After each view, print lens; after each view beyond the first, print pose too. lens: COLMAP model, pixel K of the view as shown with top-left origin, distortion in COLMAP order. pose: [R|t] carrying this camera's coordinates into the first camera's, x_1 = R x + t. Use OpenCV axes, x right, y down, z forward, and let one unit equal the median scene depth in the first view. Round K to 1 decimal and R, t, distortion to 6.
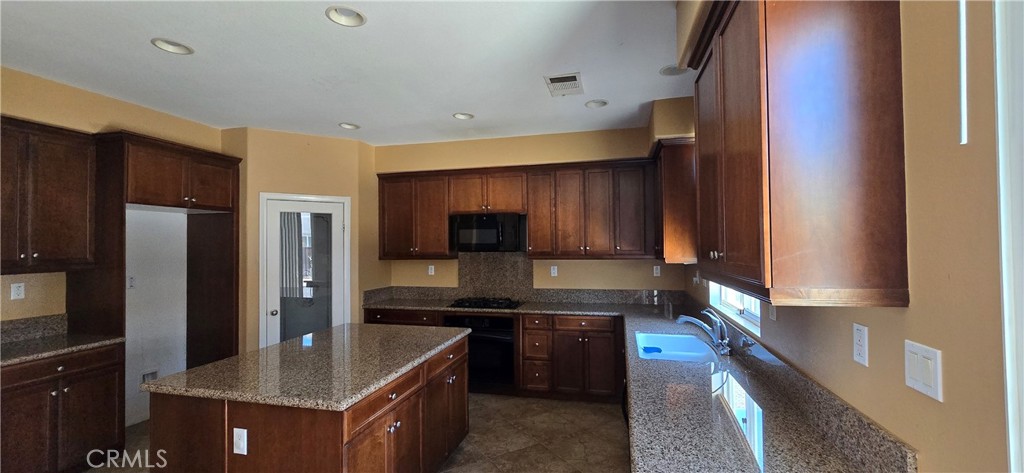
lens RADIAL K [[419.8, 0, 516.7], [0, 419.8, 236.5], [0, 0, 1]] dist [-0.009765, 0.000743]
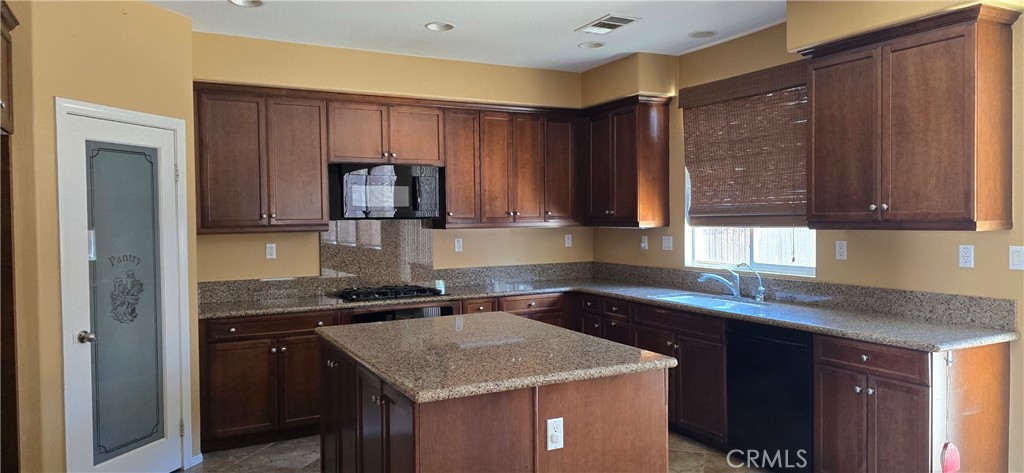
lens RADIAL K [[676.6, 0, 512.1], [0, 676.6, 232.5], [0, 0, 1]] dist [0.027653, -0.002010]
pose [[0.752535, -0.014564, 0.658392, -0.685340], [-0.007113, 0.999517, 0.030241, 0.024338], [-0.658514, -0.027441, 0.752068, 0.028017]]
